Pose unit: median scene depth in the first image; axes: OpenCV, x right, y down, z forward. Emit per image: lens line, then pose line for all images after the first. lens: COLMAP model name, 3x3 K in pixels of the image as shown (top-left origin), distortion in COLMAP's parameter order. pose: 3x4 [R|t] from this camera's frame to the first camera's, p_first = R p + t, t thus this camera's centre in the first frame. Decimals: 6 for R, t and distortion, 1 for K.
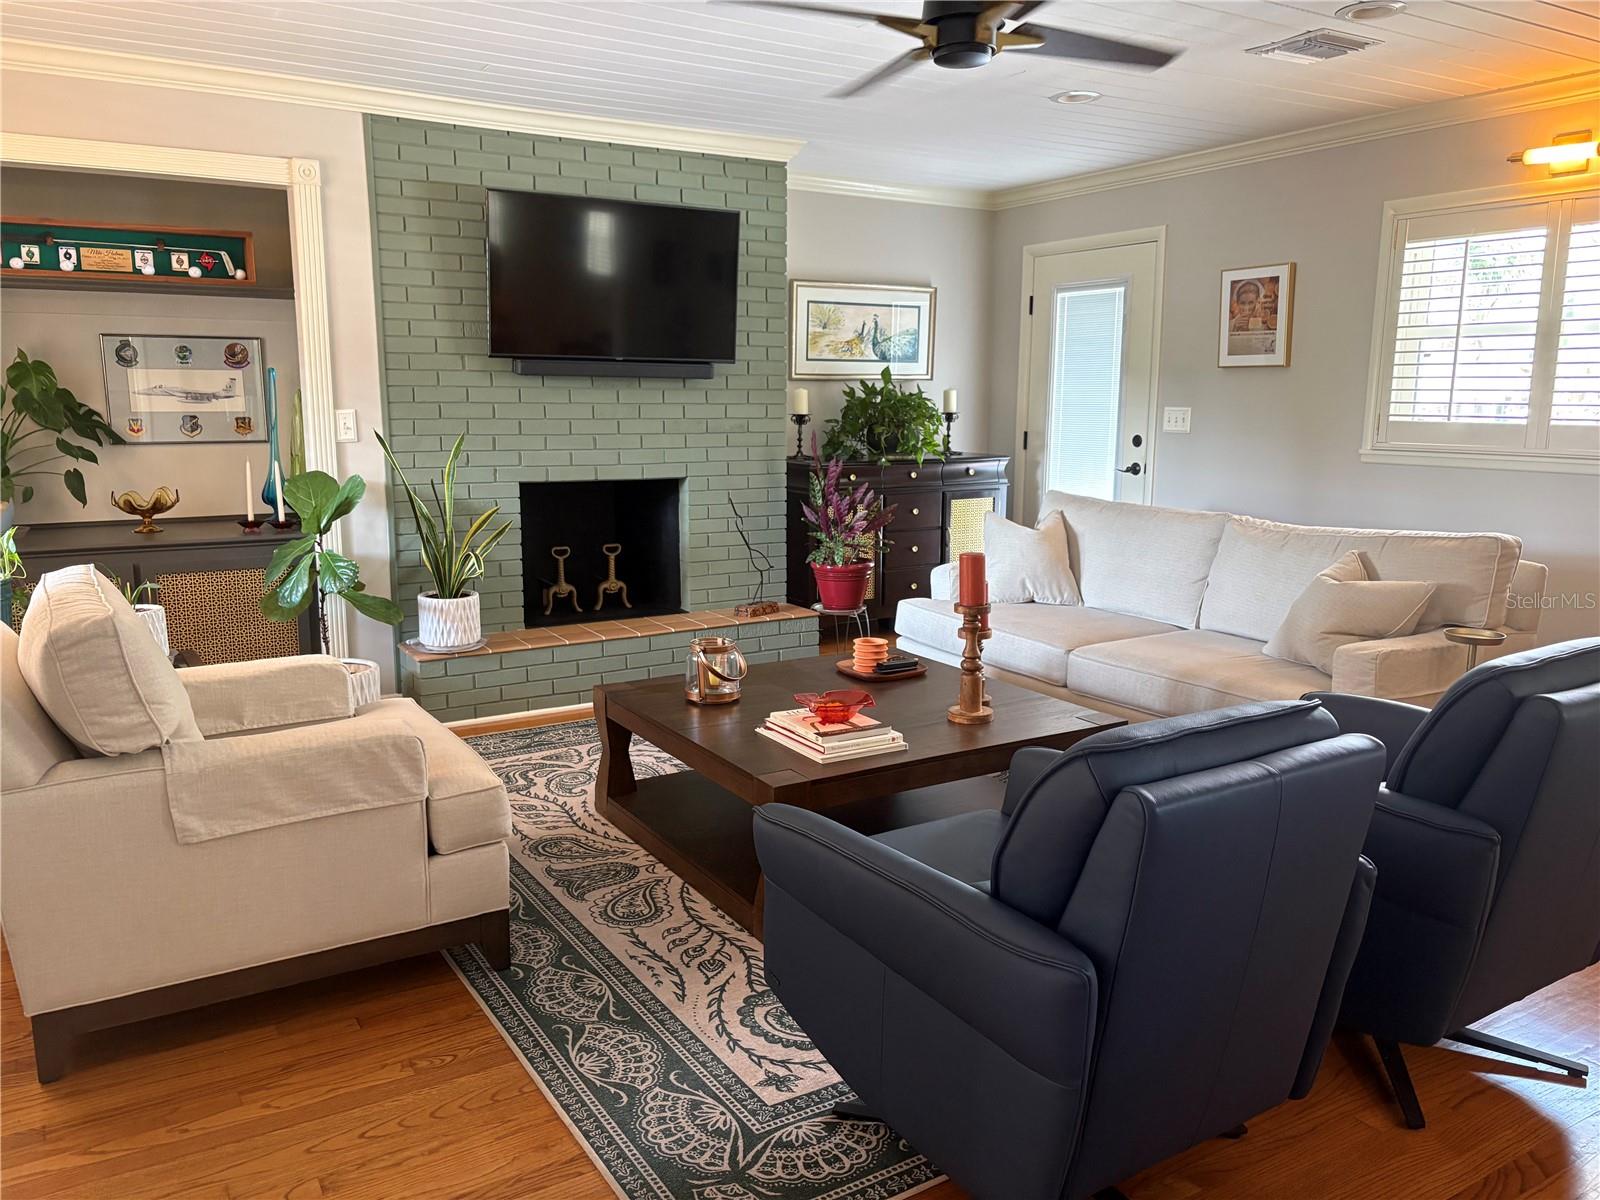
lens RADIAL K [[1251.4, 0, 803.2], [0, 1251.4, 588.2], [0, 0, 1]] dist [0.077083, -0.103418]
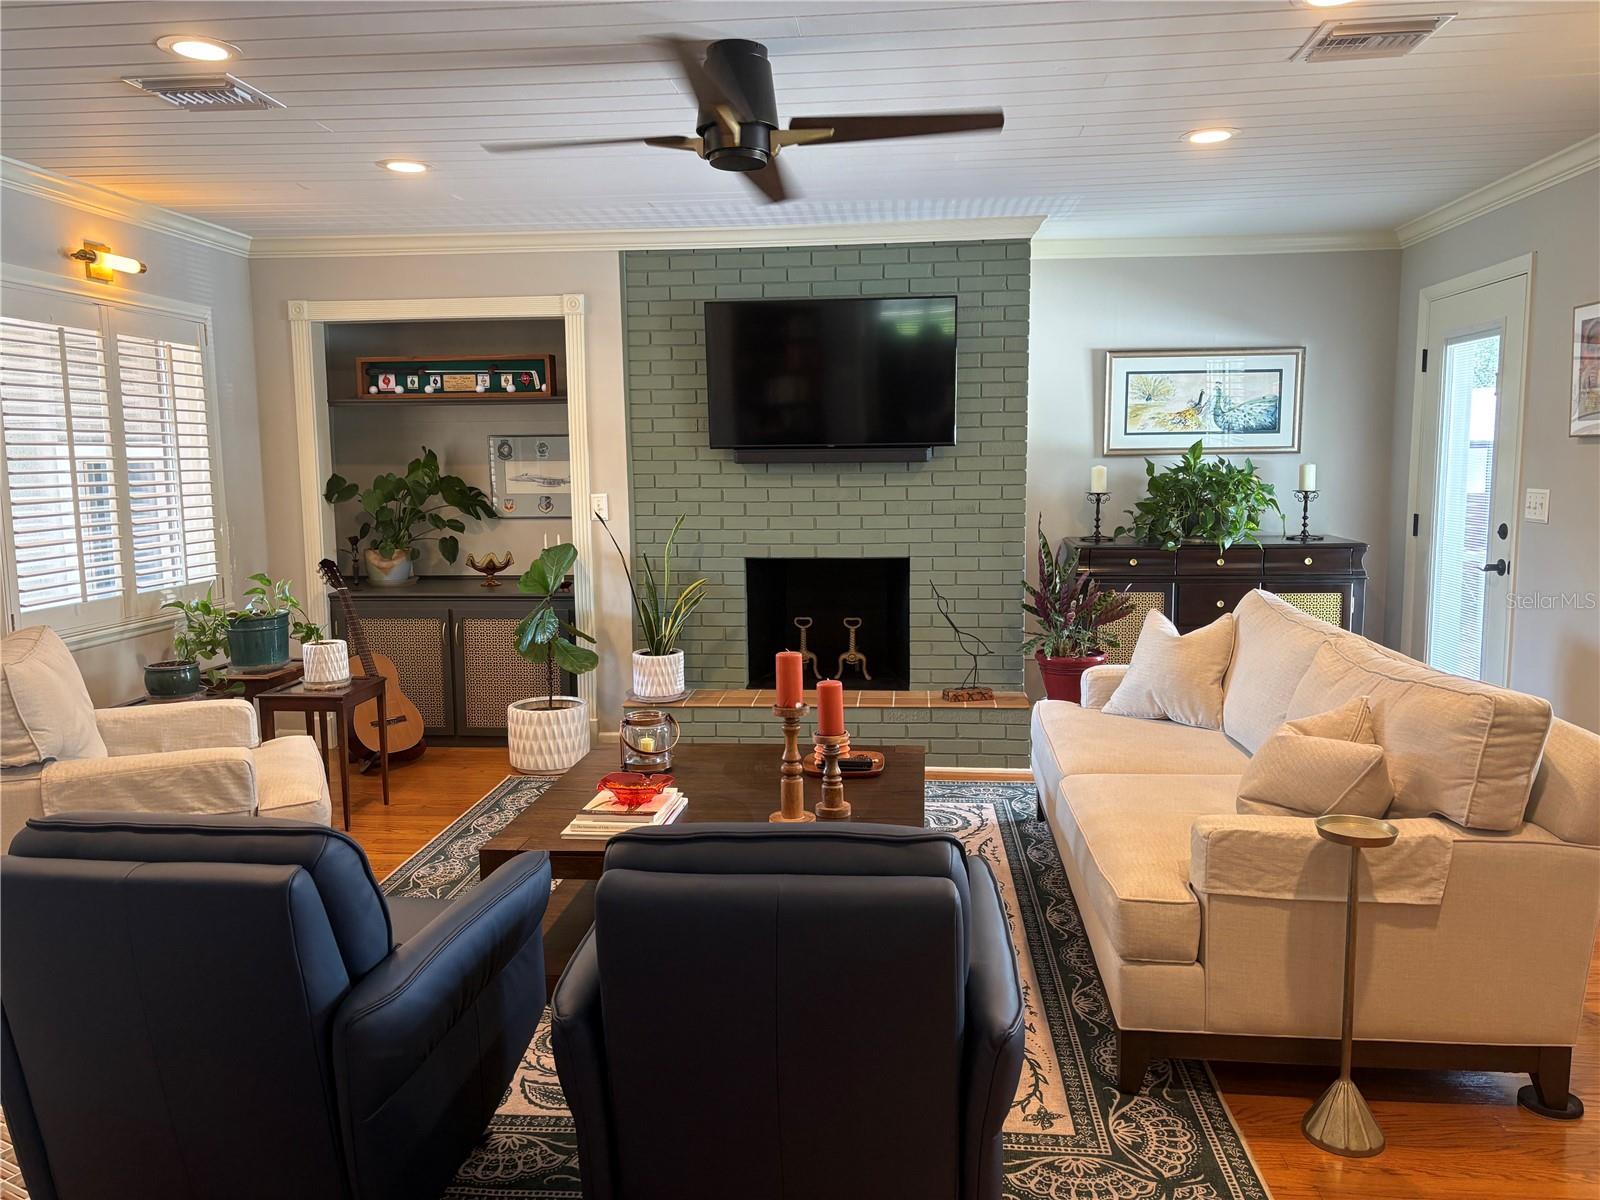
lens RADIAL K [[1198.9, 0, 800.7], [0, 1198.9, 607.4], [0, 0, 1]] dist [0.086639, -0.198479]
pose [[0.792798, 0.064891, -0.606020, 0.470721], [-0.079566, 0.996826, 0.002649, -0.047533], [0.604268, 0.046119, 0.795445, 0.187005]]
